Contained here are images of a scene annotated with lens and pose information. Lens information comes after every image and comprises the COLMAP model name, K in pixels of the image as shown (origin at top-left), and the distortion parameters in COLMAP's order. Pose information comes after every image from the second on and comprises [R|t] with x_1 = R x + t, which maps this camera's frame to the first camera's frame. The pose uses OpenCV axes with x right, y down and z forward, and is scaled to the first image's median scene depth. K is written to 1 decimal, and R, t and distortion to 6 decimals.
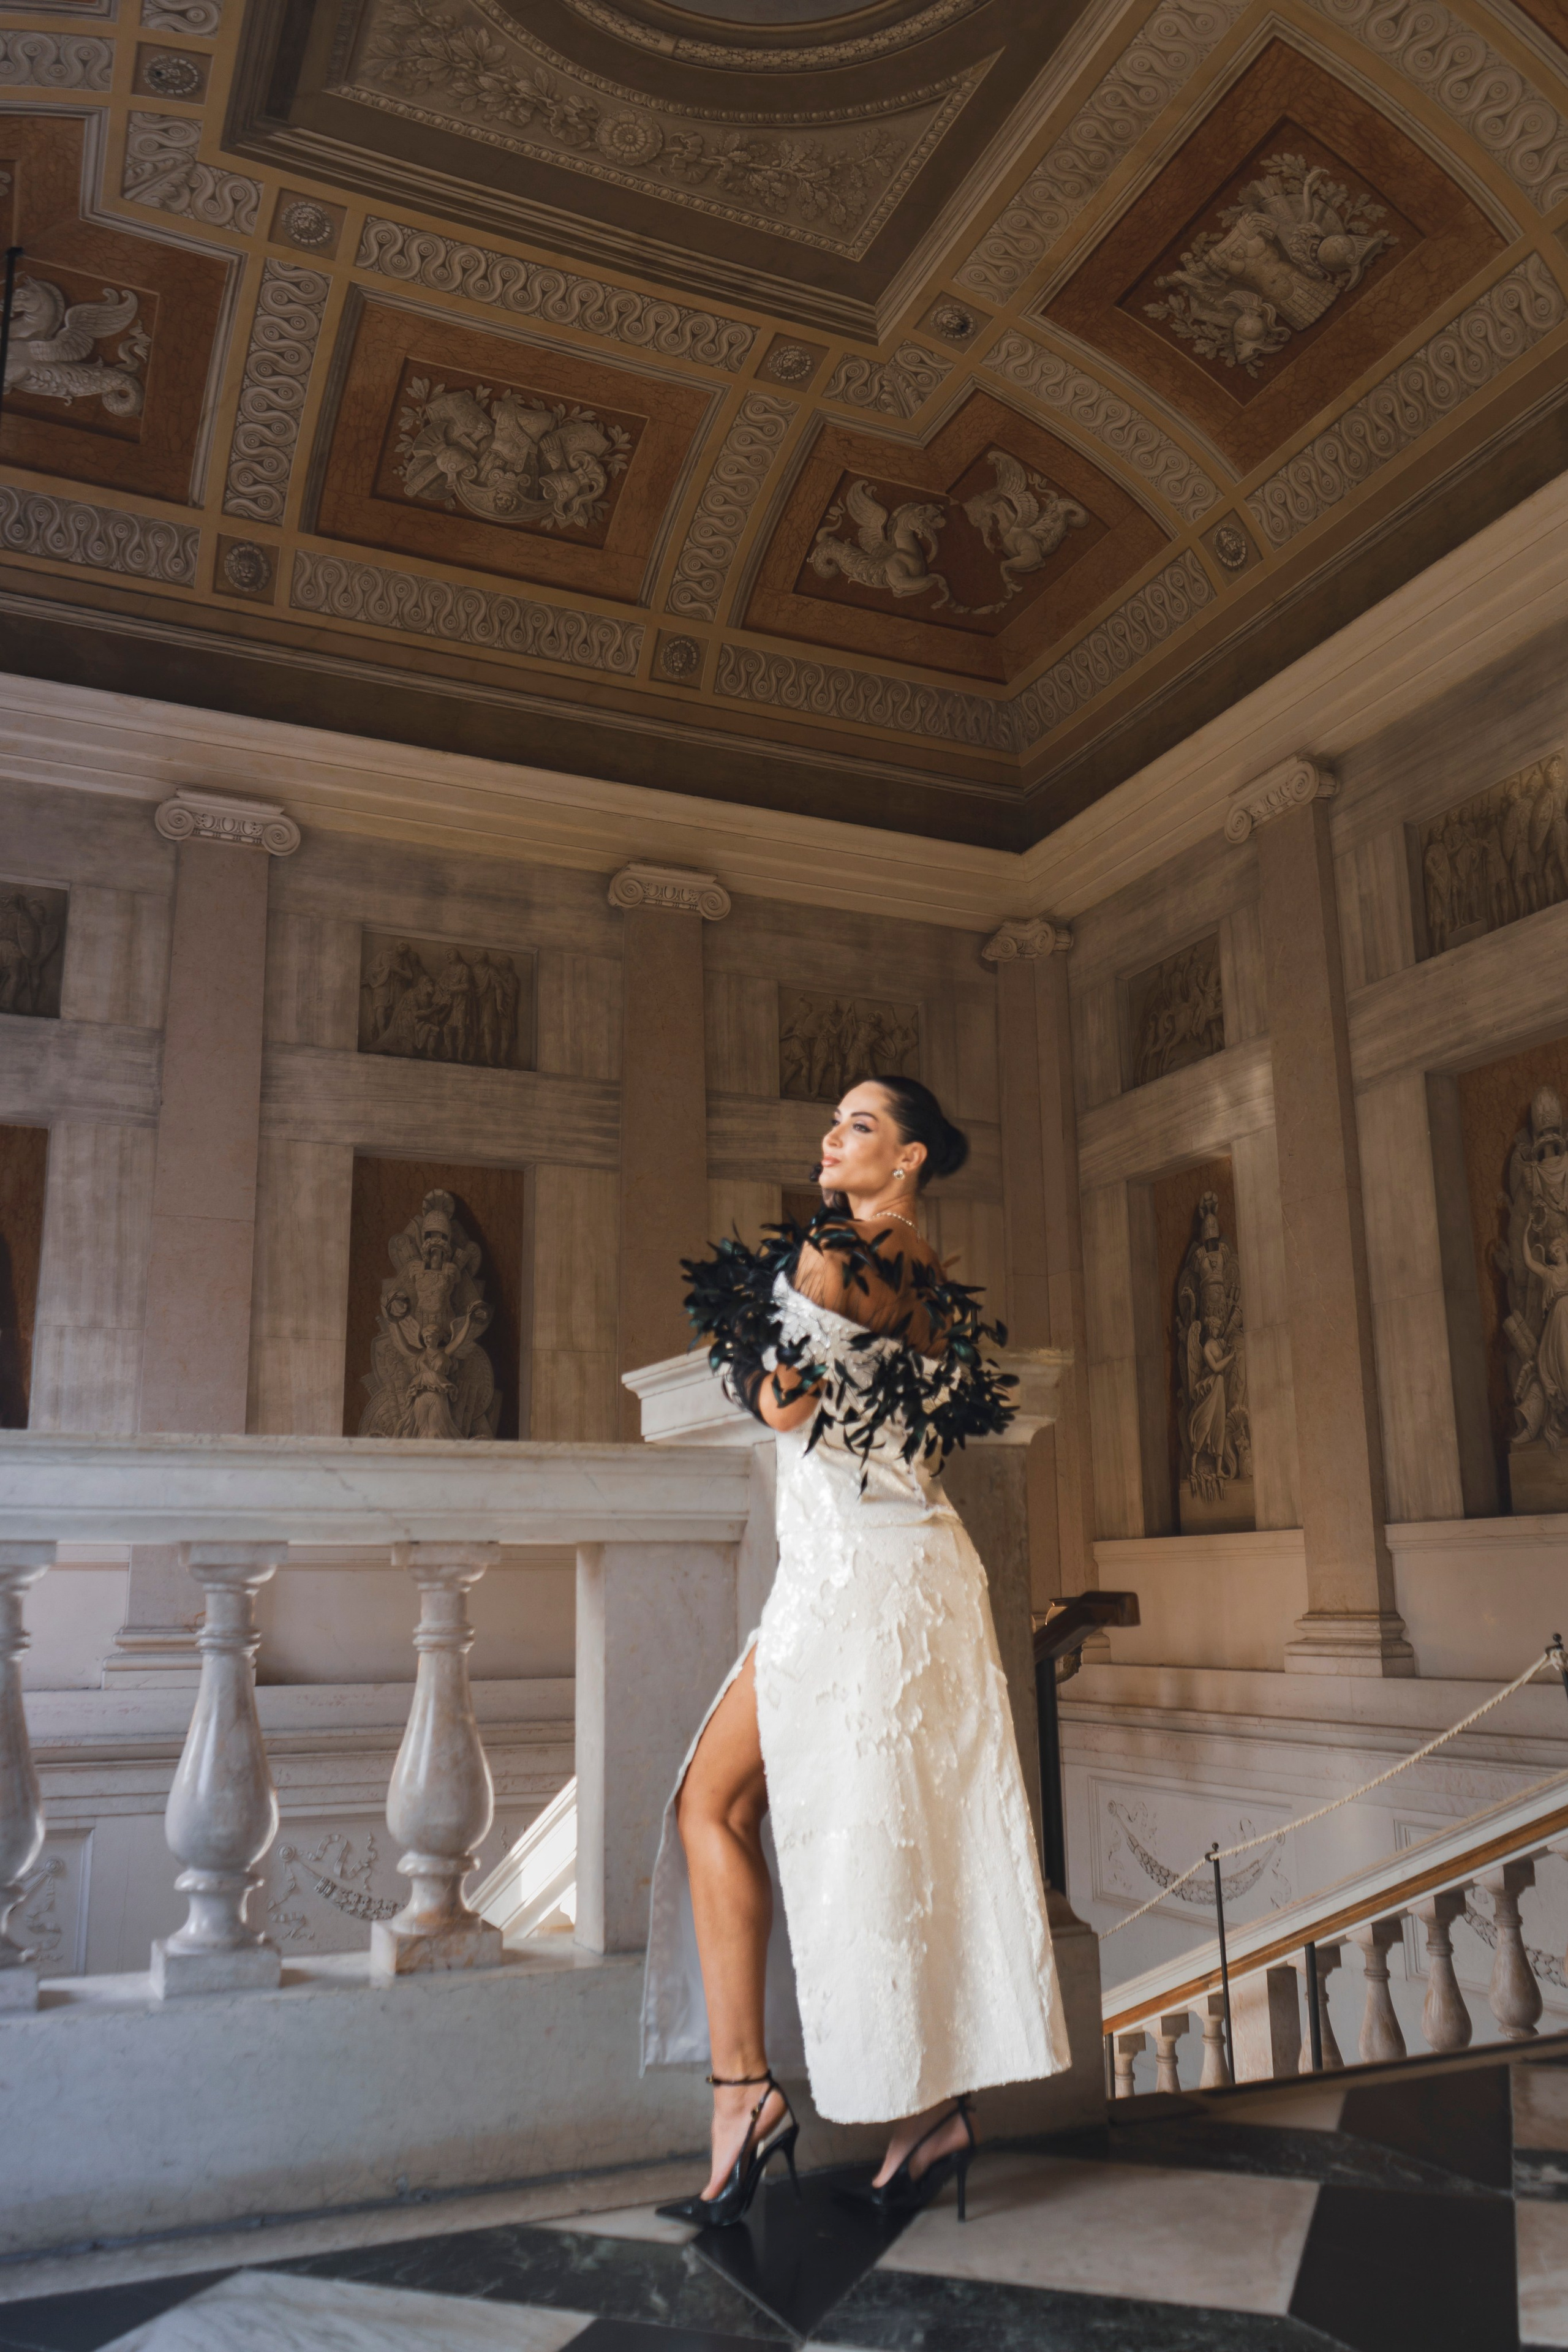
lens RADIAL K [[1874.4, 0, 787.5], [0, 1874.4, 1174.9], [0, 0, 1]] dist [-0.020405, -0.003216]
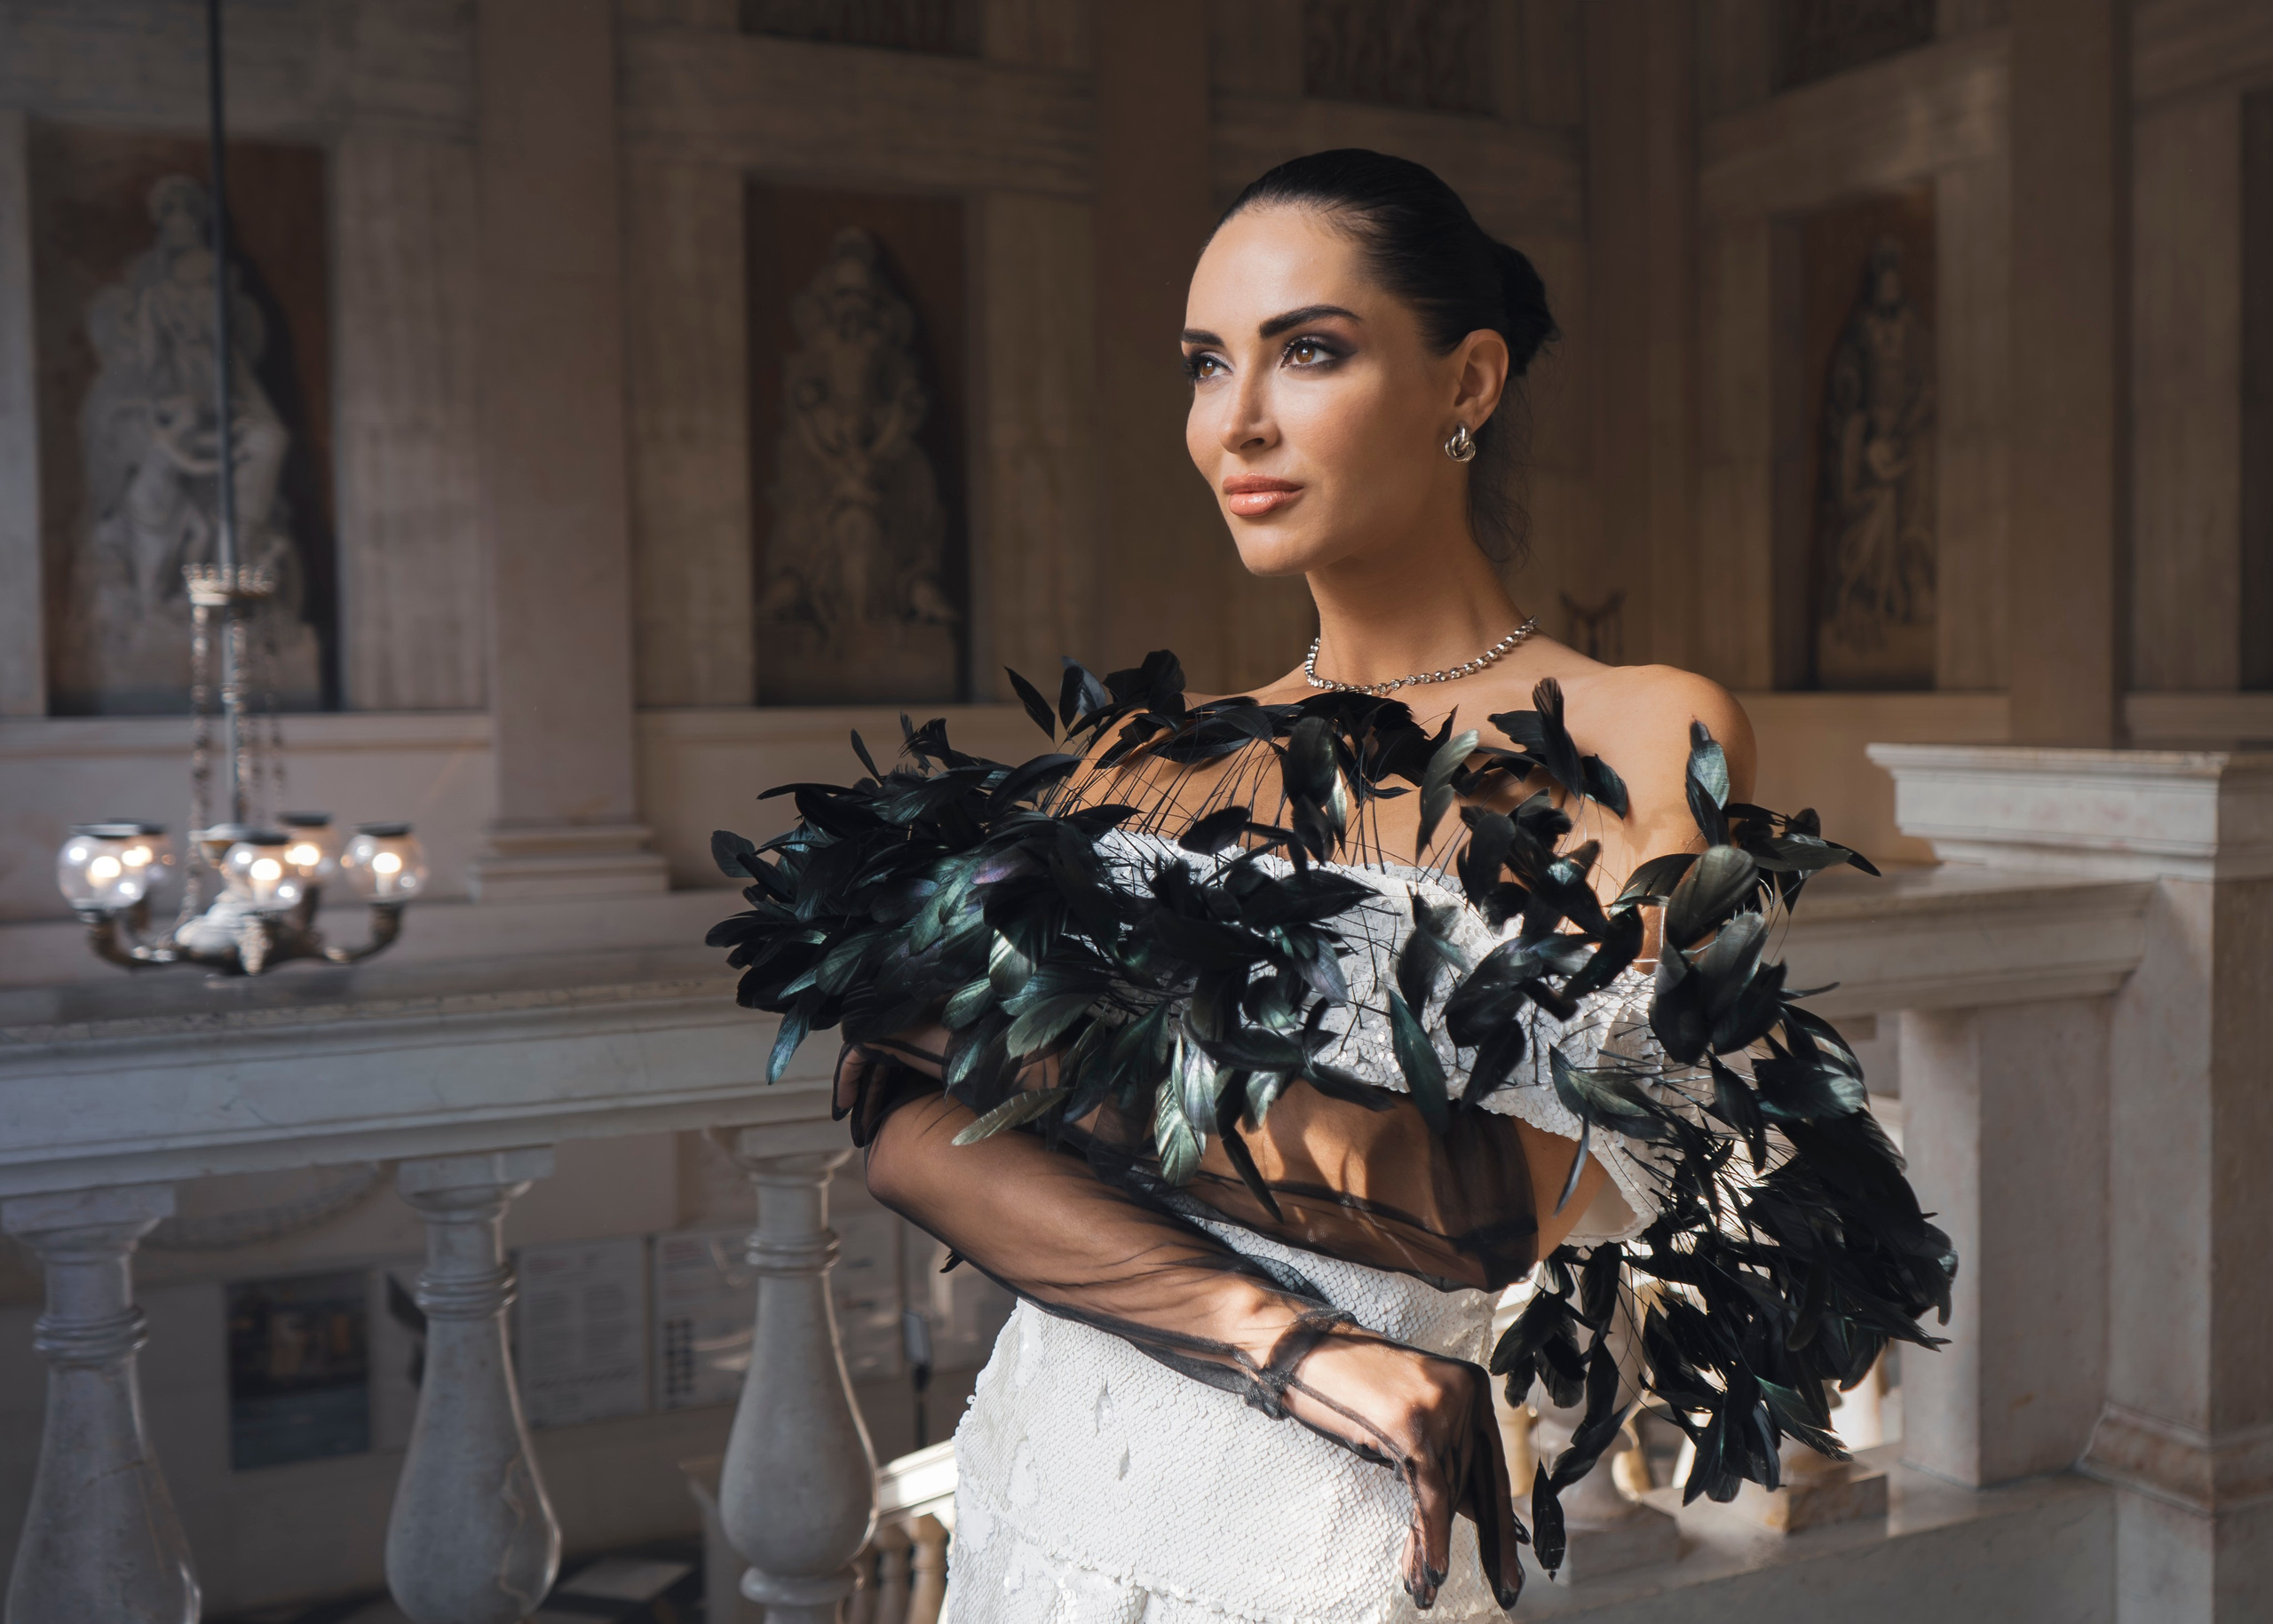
lens RADIAL K [[2471.4, 0, 1136.0], [0, 2471.4, 814.1], [0, 0, 1]] dist [-0.032587, 0.000000]
pose [[0.999257, -0.002741, 0.038438, -0.116133], [-0.007919, 0.961577, 0.274422, -0.038280], [-0.037713, -0.274523, 0.960841, 0.009911]]
